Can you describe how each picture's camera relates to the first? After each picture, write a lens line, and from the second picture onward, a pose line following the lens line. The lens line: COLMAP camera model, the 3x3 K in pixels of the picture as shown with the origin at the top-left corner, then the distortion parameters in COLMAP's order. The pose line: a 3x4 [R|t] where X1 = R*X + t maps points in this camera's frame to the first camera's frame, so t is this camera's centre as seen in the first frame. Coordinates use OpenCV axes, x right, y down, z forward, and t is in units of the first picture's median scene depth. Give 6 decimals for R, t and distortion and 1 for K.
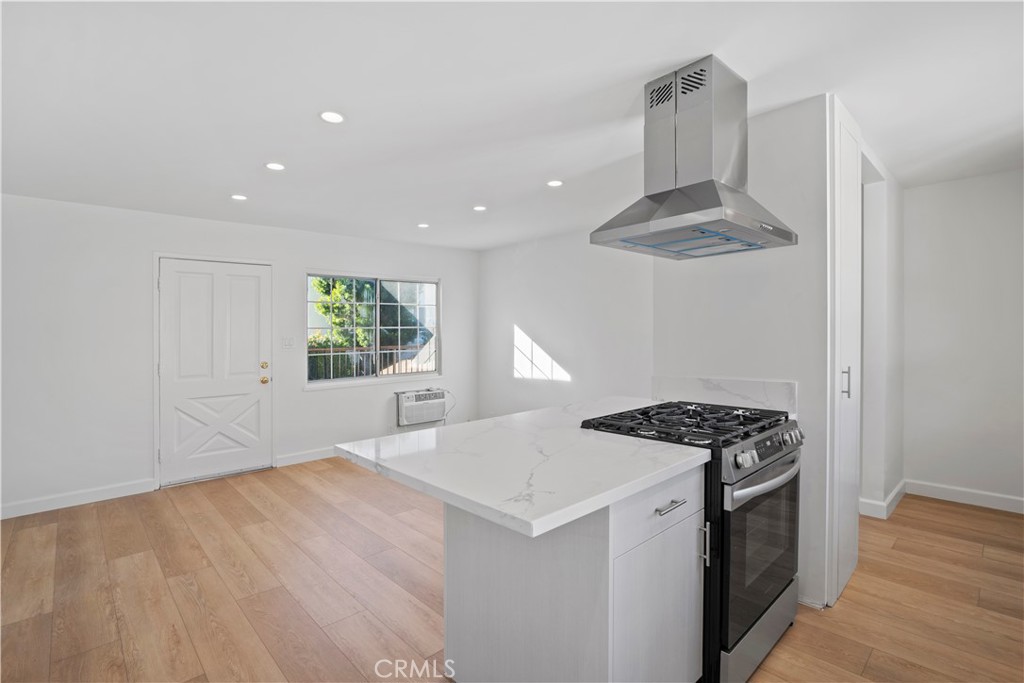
lens RADIAL K [[481.6, 0, 517.7], [0, 481.6, 340.1], [0, 0, 1]] dist [0.003348, 0.000146]
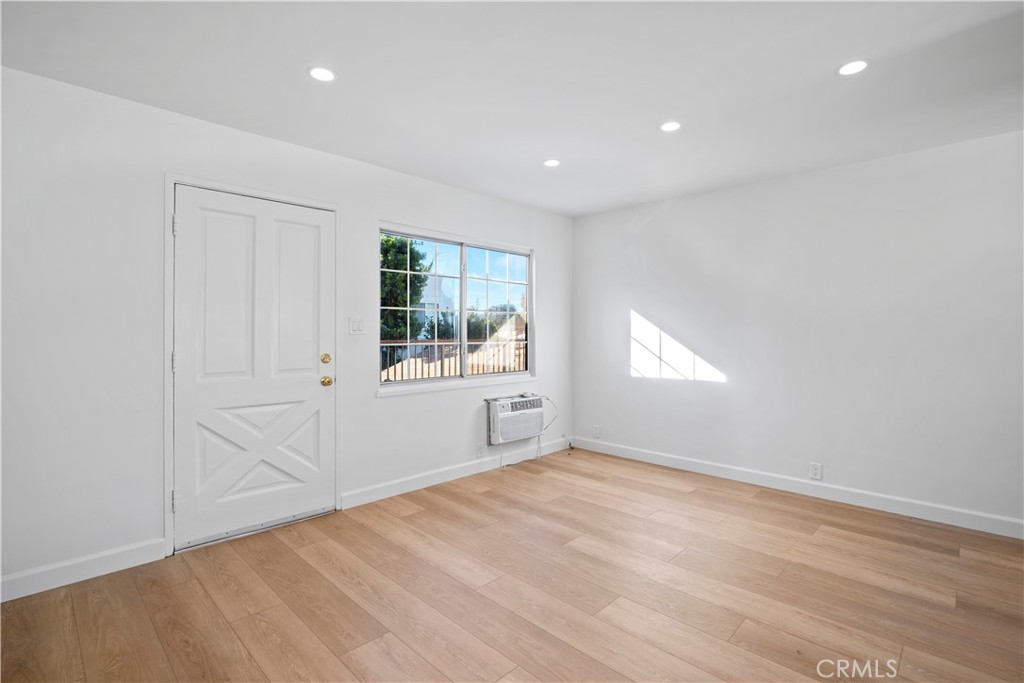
lens RADIAL K [[481.6, 0, 510.3], [0, 481.6, 345.2], [0, 0, 1]] dist [0.003348, 0.000146]
pose [[0.999314, 0.009991, 0.035663, -0.299312], [-0.010153, 0.999939, 0.004385, 0.028419], [-0.035617, -0.004744, 0.999354, 0.327475]]
